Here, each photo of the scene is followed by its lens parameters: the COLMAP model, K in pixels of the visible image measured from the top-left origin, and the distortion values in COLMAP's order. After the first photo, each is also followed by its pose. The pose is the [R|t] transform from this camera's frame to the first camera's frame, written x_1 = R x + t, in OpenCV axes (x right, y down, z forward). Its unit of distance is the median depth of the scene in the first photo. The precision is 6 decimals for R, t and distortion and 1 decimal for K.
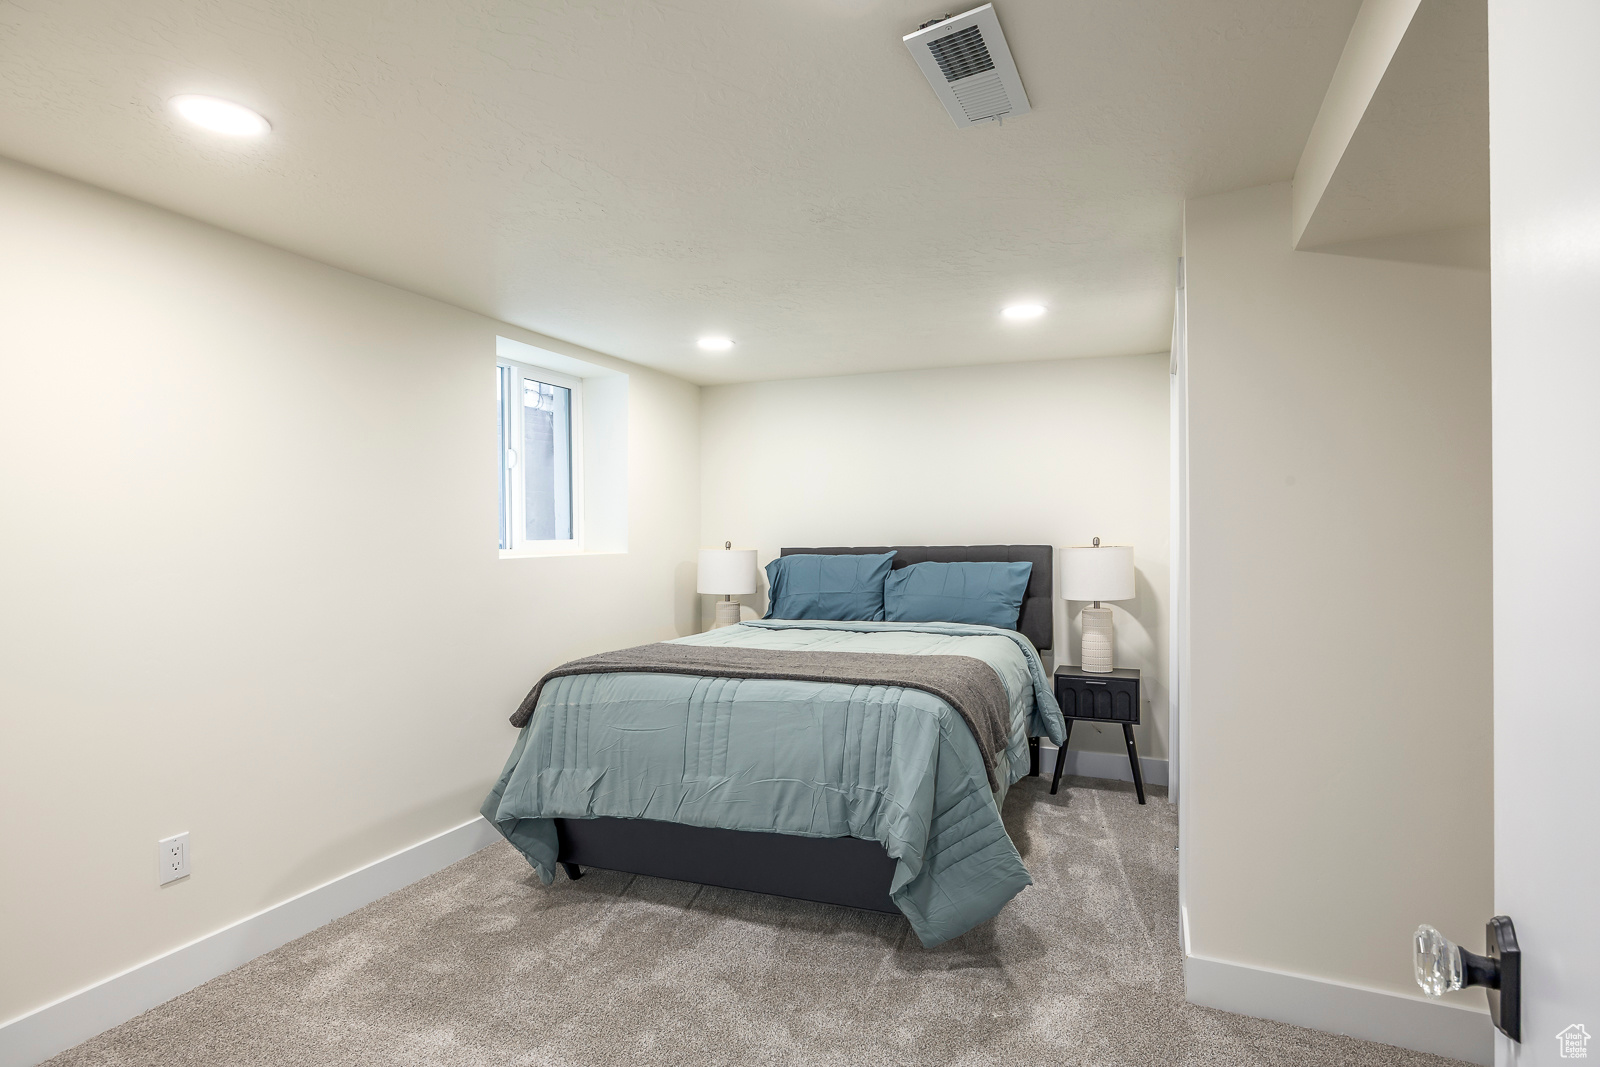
lens RADIAL K [[823.5, 0, 799.1], [0, 823.5, 535.3], [0, 0, 1]] dist [0.003159, 0.000048]
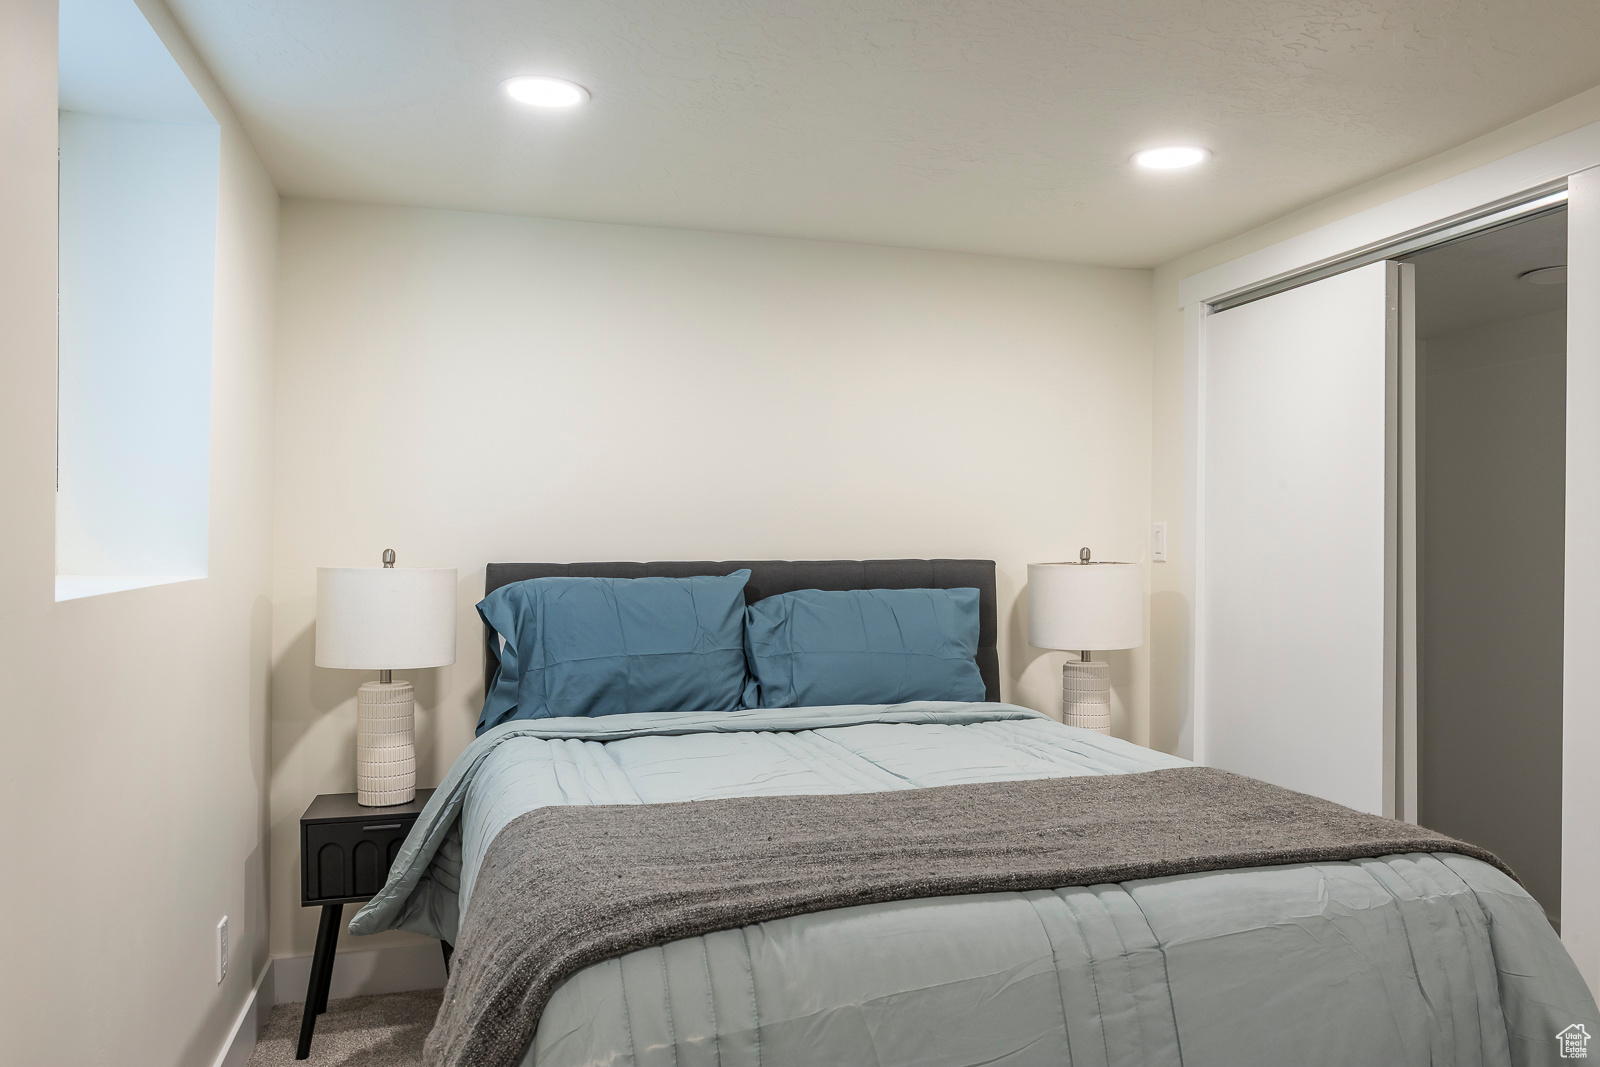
lens RADIAL K [[1217.7, 0, 801.3], [0, 1217.7, 533.5], [0, 0, 1]] dist [0.016384, 0.001793]
pose [[0.782554, 0.017057, 0.622349, -0.349895], [-0.010951, 0.999847, -0.013634, 0.006312], [-0.622486, 0.003855, 0.782621, 0.378050]]
